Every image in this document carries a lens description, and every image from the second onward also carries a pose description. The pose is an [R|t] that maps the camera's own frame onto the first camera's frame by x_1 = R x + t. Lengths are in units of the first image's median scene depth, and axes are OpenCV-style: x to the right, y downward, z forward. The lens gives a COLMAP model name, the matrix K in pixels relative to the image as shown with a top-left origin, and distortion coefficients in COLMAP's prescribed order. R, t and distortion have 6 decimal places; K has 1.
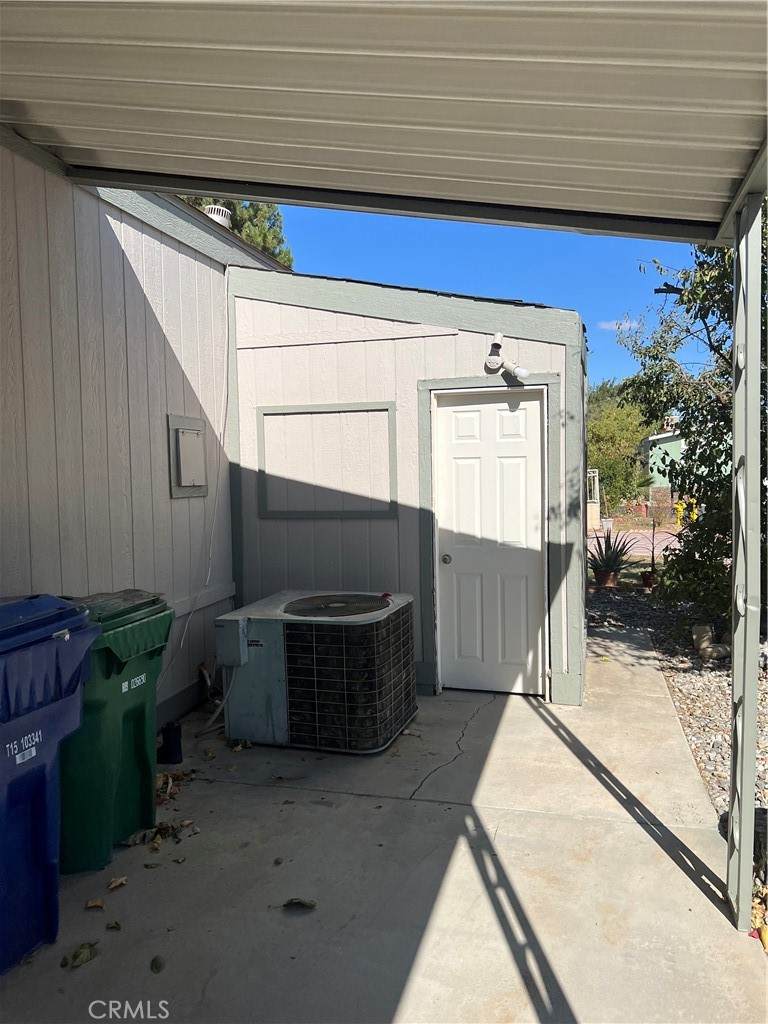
lens RADIAL K [[772.3, 0, 384.0], [0, 772.3, 512.0], [0, 0, 1]] dist [0.086844, -0.113400]
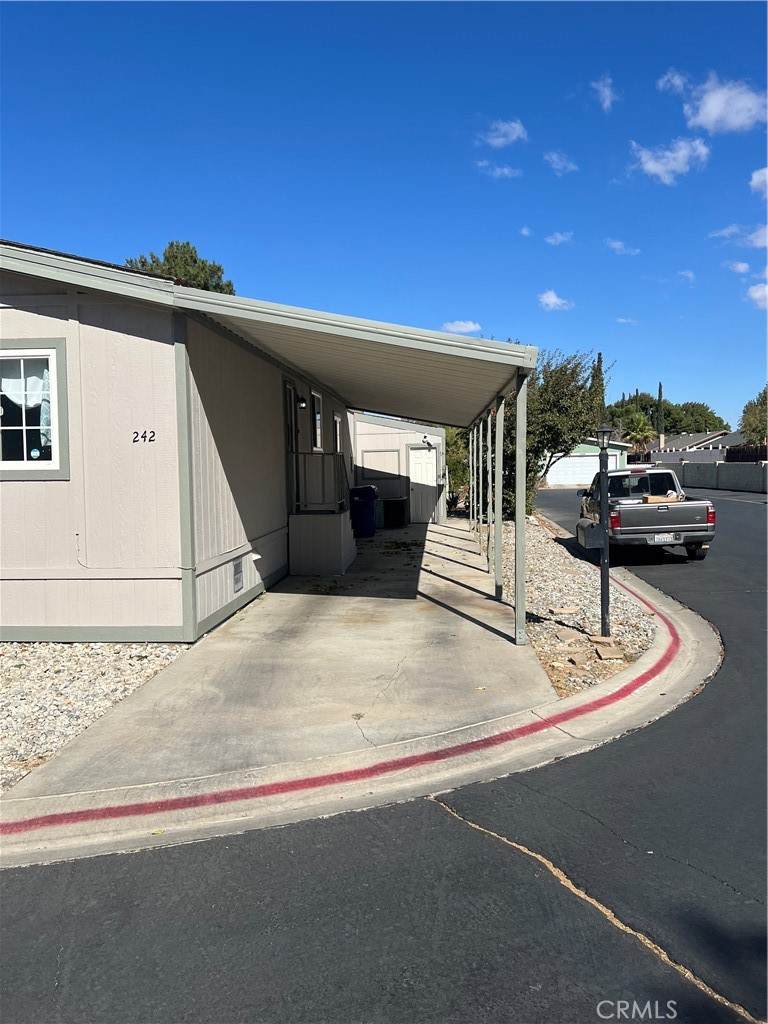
lens RADIAL K [[772.3, 0, 384.0], [0, 772.3, 512.0], [0, 0, 1]] dist [0.086844, -0.113400]
pose [[0.975712, -0.014248, 0.218595, -0.941452], [0.015211, 0.999881, -0.002727, 0.189472], [-0.218530, 0.005985, 0.975812, -2.860265]]
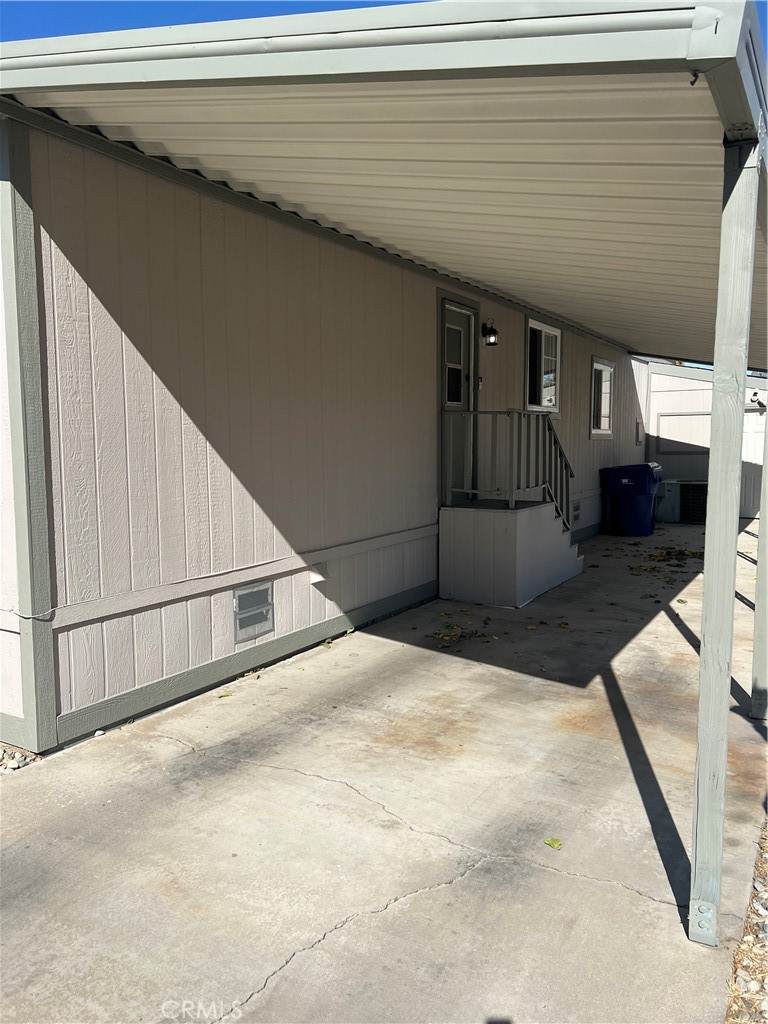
lens RADIAL K [[772.3, 0, 384.0], [0, 772.3, 512.0], [0, 0, 1]] dist [0.086844, -0.113400]
pose [[0.972296, 0.033425, -0.231353, -0.486394], [-0.025512, 0.998986, 0.037109, 0.146640], [0.232359, -0.030179, 0.972162, -2.060214]]
